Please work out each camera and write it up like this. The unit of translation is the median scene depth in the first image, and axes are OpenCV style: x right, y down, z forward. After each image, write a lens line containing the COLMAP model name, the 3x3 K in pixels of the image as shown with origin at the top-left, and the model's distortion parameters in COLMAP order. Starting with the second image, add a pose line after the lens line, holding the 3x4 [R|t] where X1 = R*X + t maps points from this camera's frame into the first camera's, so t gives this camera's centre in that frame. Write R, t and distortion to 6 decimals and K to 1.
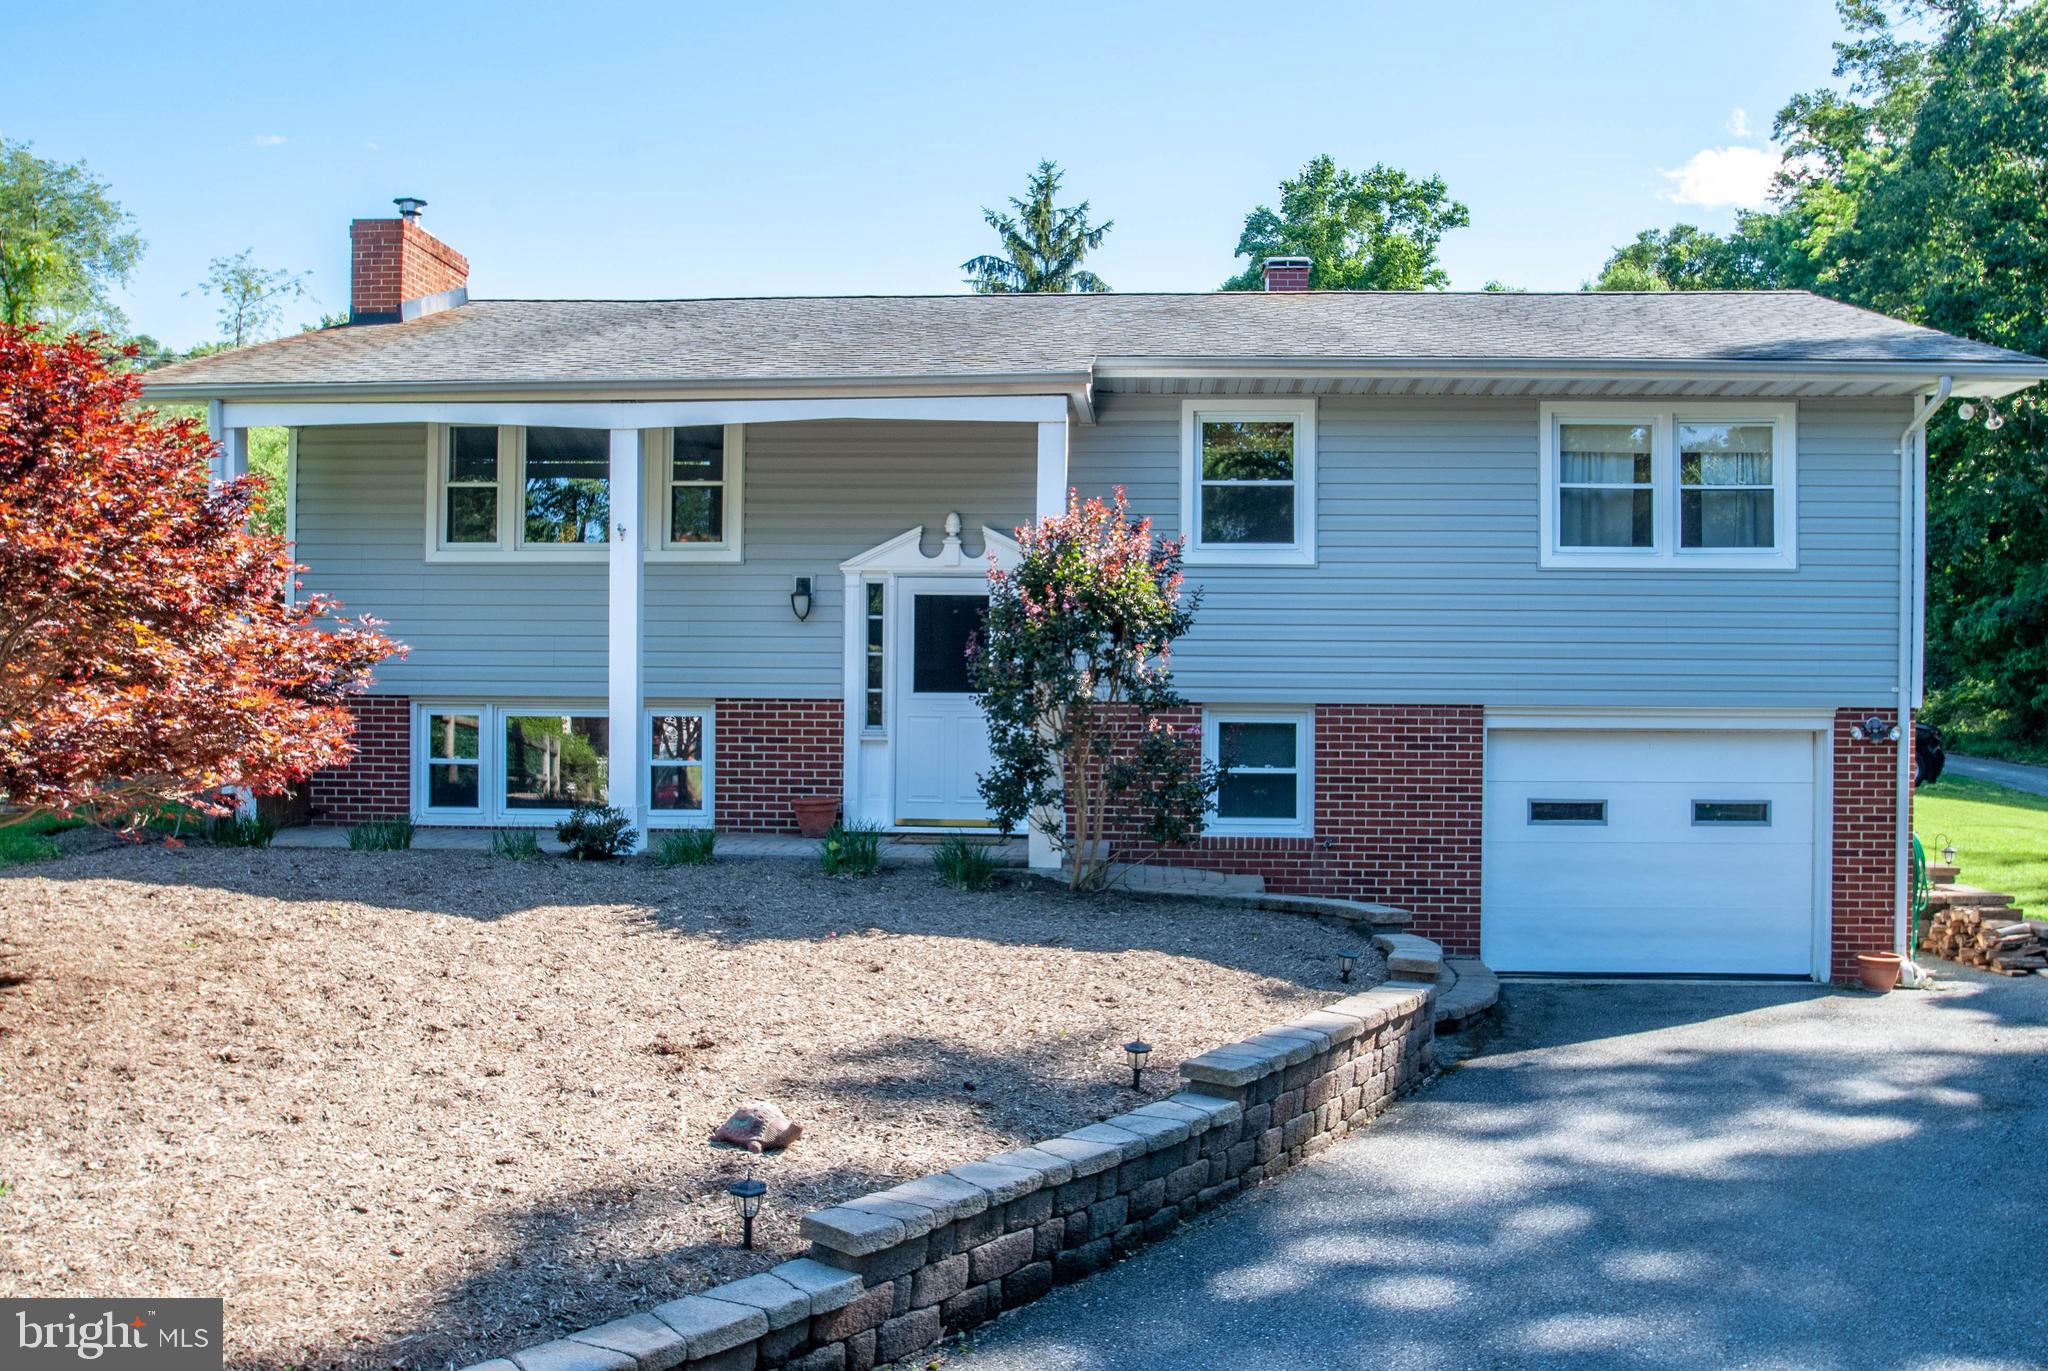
lens RADIAL K [[1732.9, 0, 1029.7], [0, 1732.9, 692.4], [0, 0, 1]] dist [-0.070594, 0.017986]
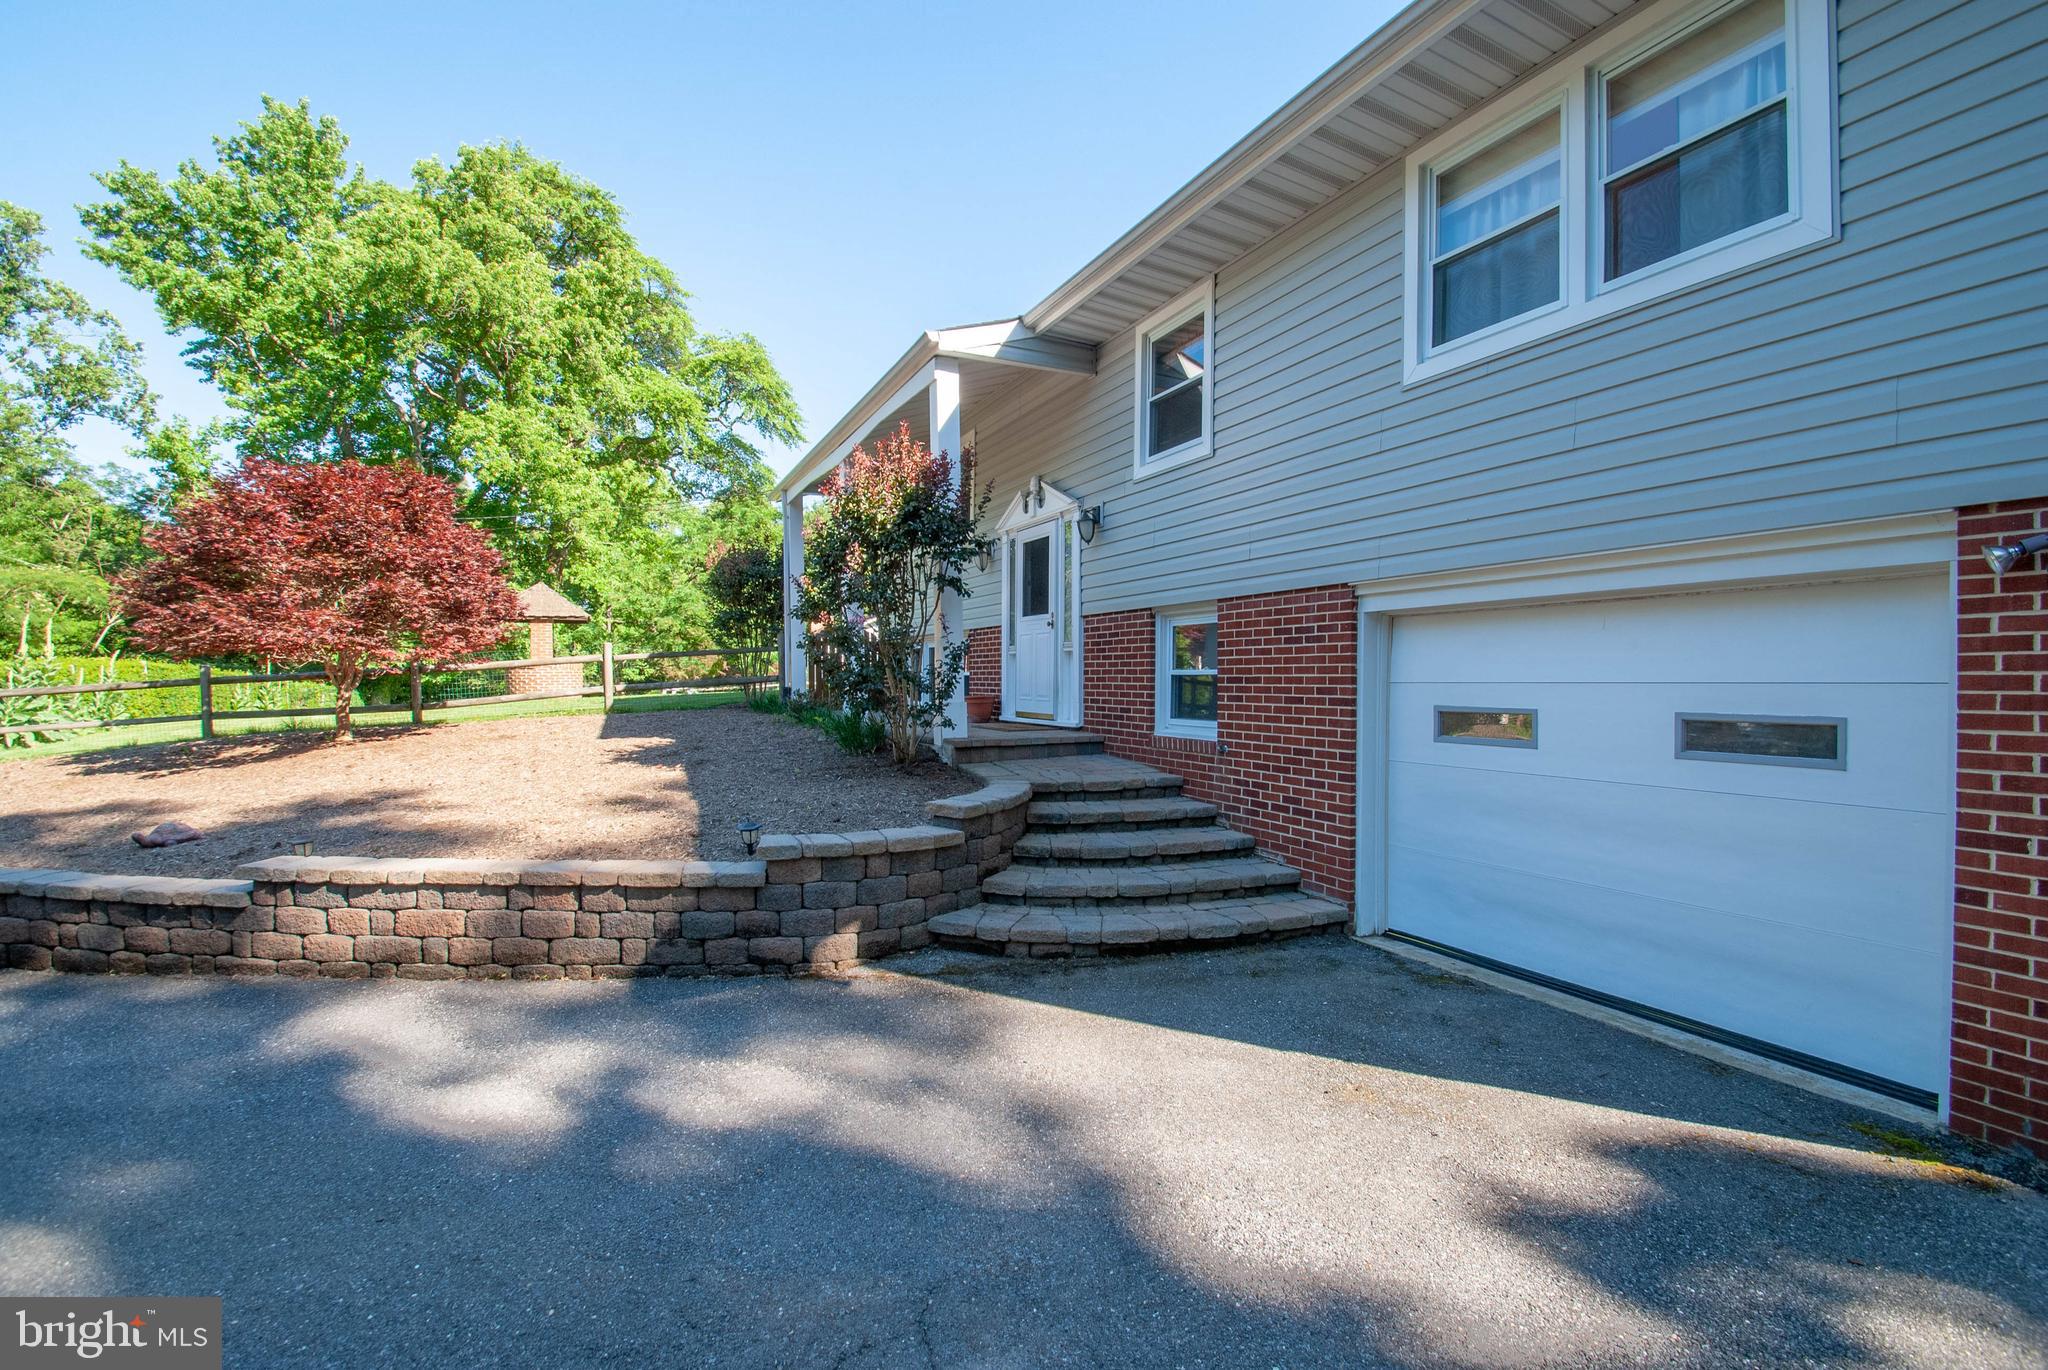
lens RADIAL K [[902.5, 0, 1027.5], [0, 902.5, 682.1], [0, 0, 1]] dist [0.002618, -0.012160]
pose [[0.492380, -0.004183, -0.870370, 0.547142], [0.002355, 0.999991, -0.003474, 0.053212], [0.870377, -0.000340, 0.492385, 0.668155]]
